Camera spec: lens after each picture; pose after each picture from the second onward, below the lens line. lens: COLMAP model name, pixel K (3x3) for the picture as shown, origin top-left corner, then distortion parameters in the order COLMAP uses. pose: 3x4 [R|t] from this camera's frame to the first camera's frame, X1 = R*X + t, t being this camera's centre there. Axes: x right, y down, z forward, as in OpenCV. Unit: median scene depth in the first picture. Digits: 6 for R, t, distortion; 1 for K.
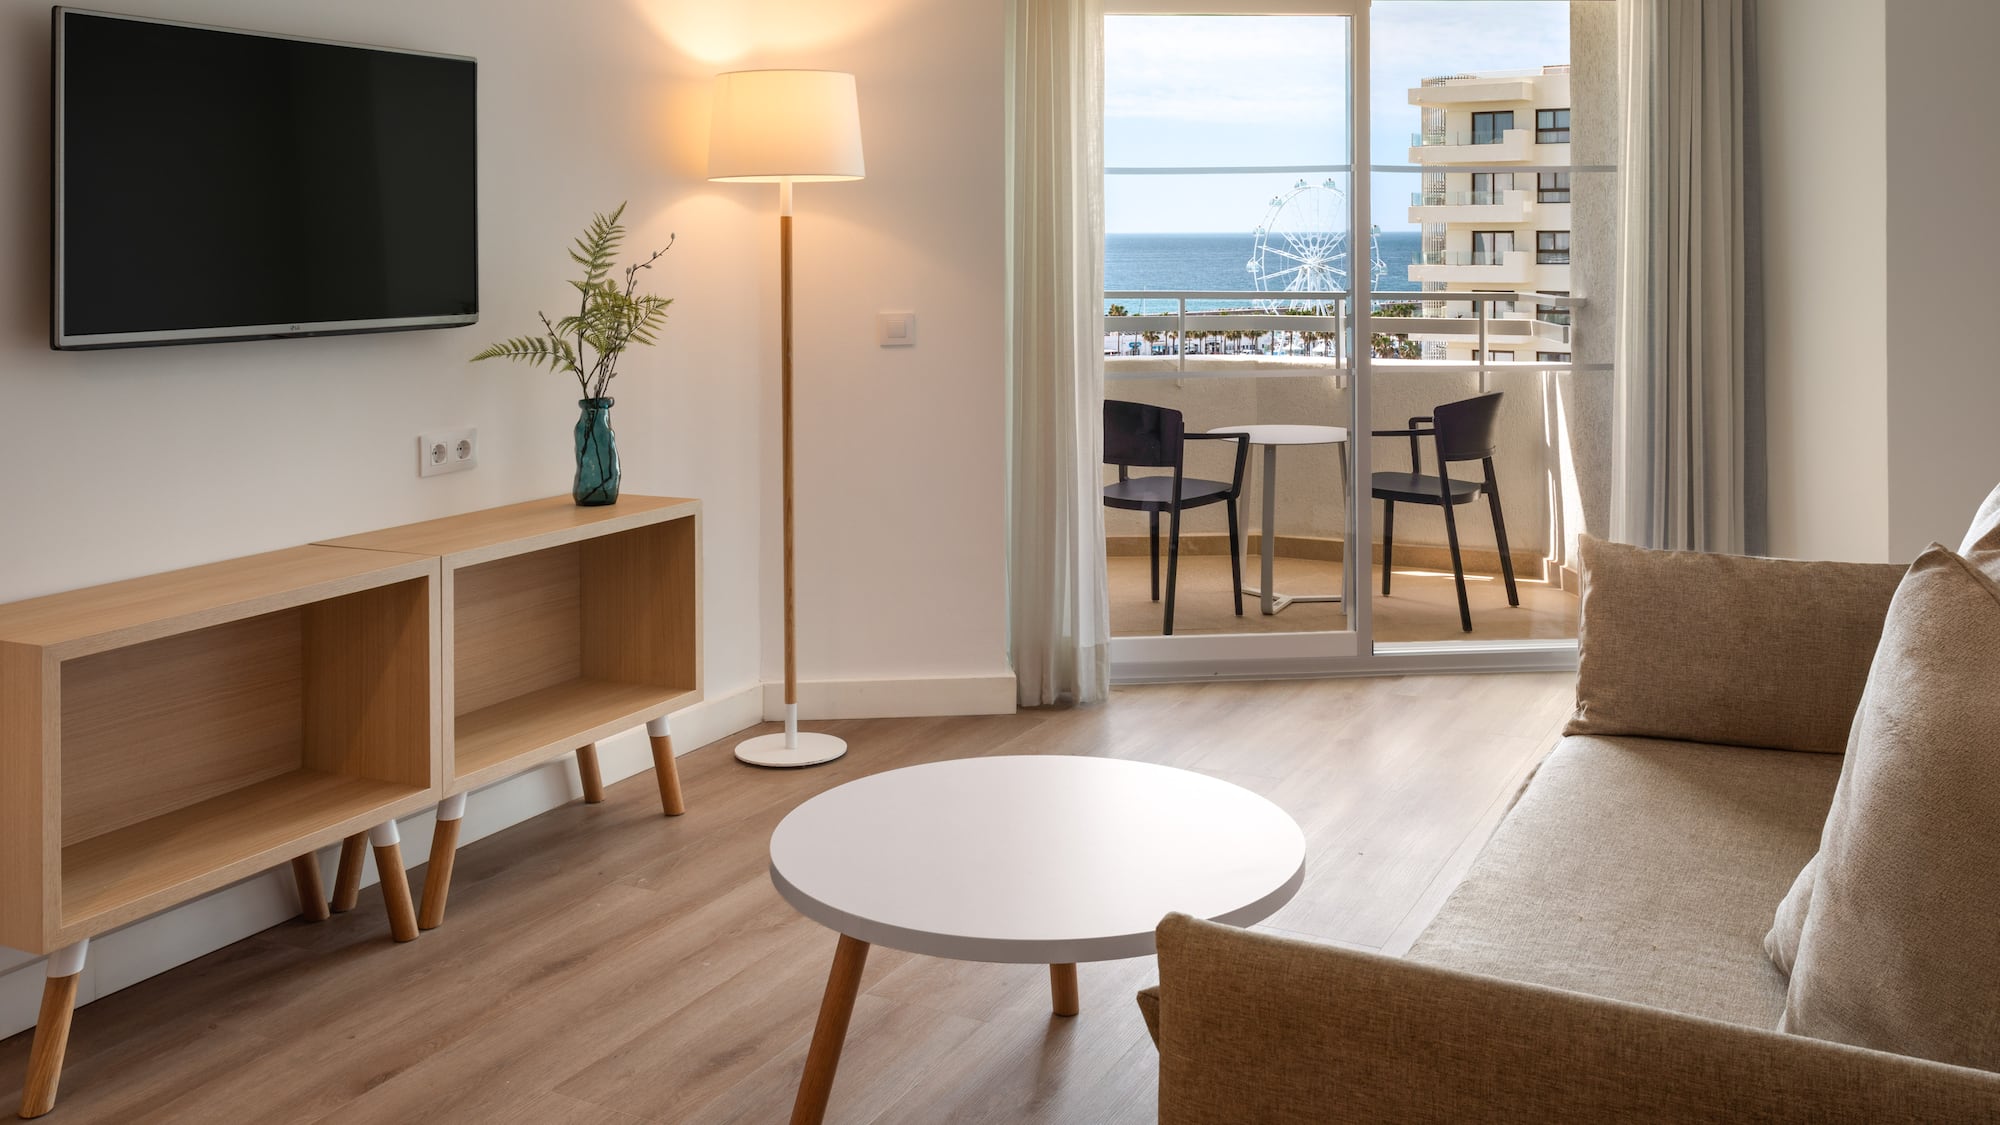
lens RADIAL K [[1760.6, 0, 1000.0], [0, 1760.6, 562.5], [0, 0, 1]] dist [-0.000949, 0.005999]
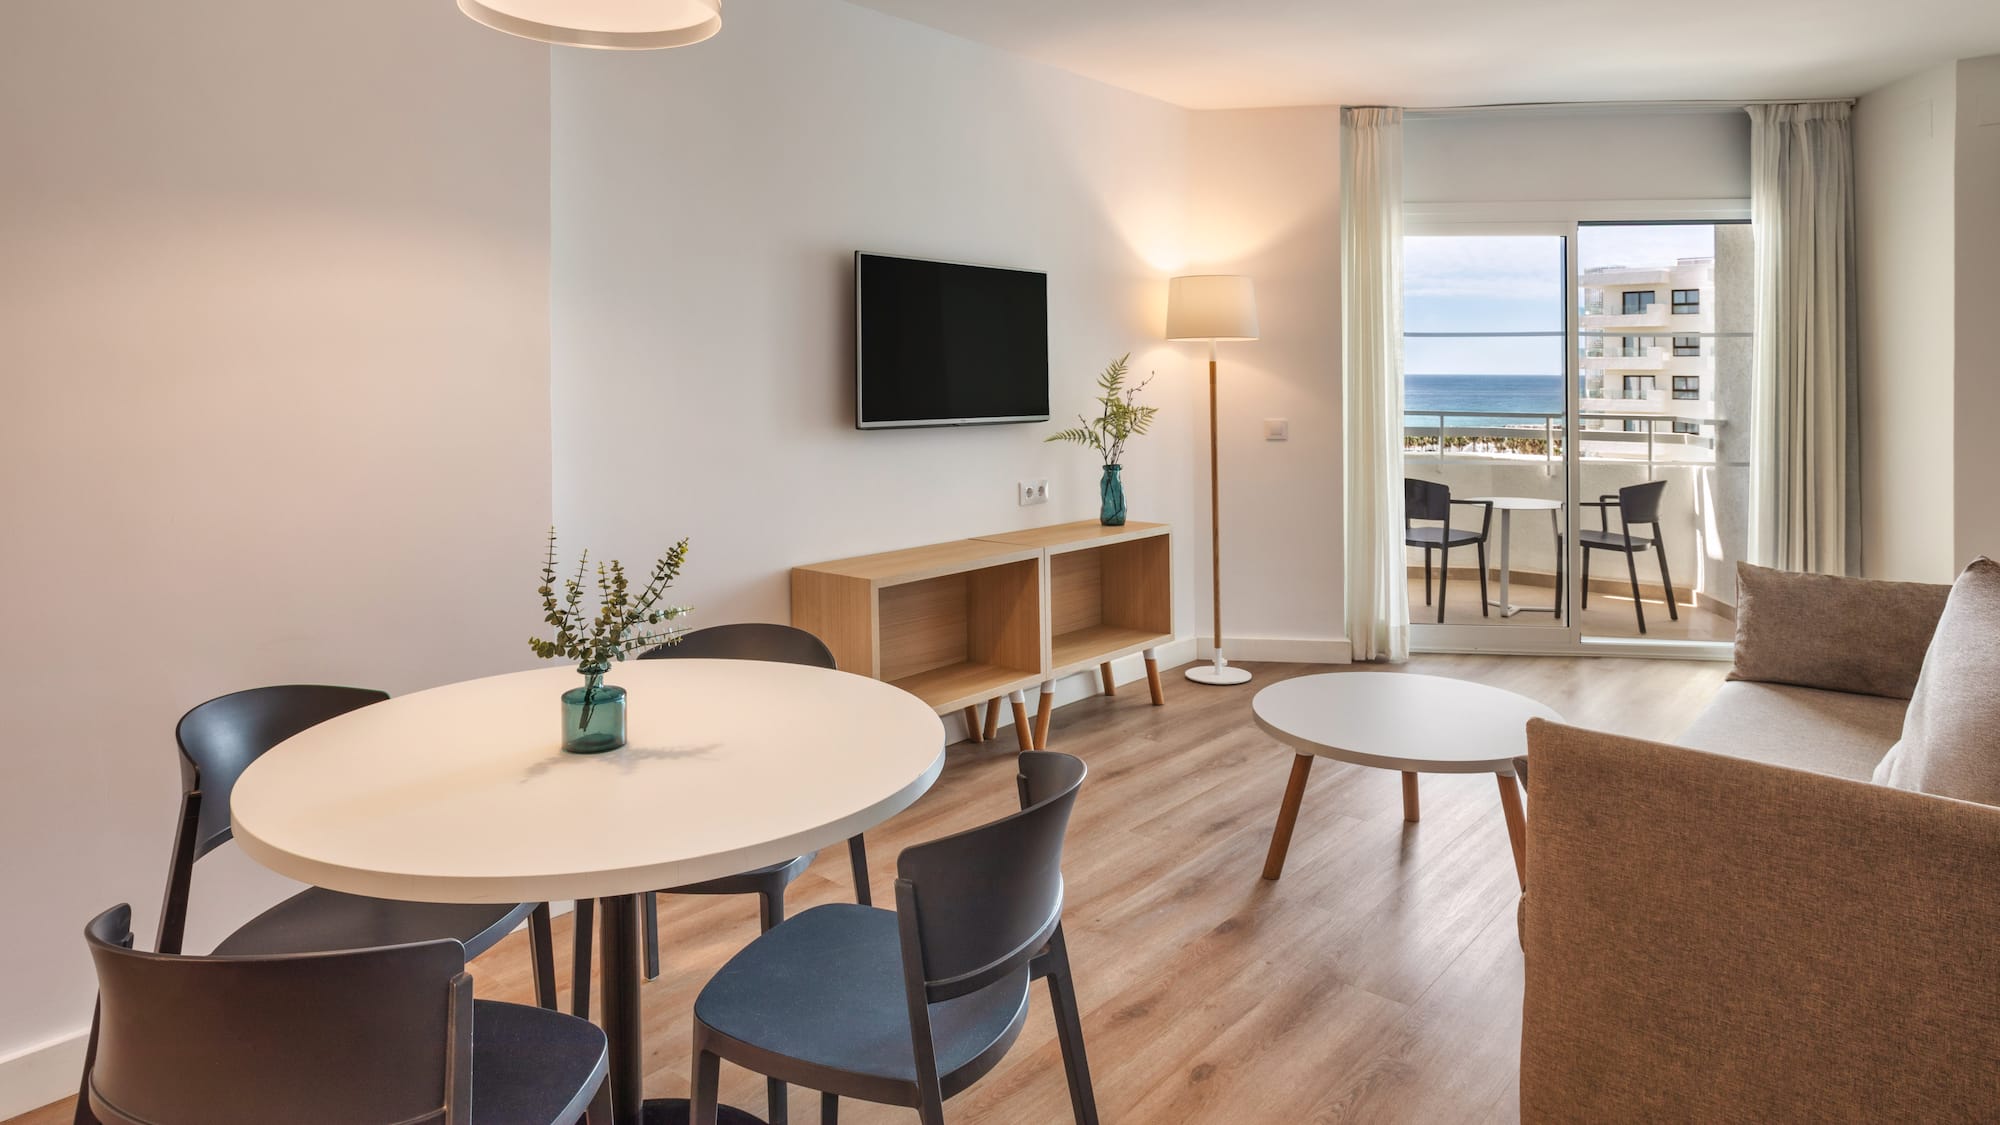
lens RADIAL K [[1400.6, 0, 803.3], [0, 1400.6, 560.9], [0, 0, 1]] dist [-0.073307, 0.039746]
pose [[0.970580, 0.034638, -0.238273, -0.190912], [-0.047080, 0.997798, -0.046726, 0.078225], [0.236129, 0.056569, 0.970074, -0.391086]]
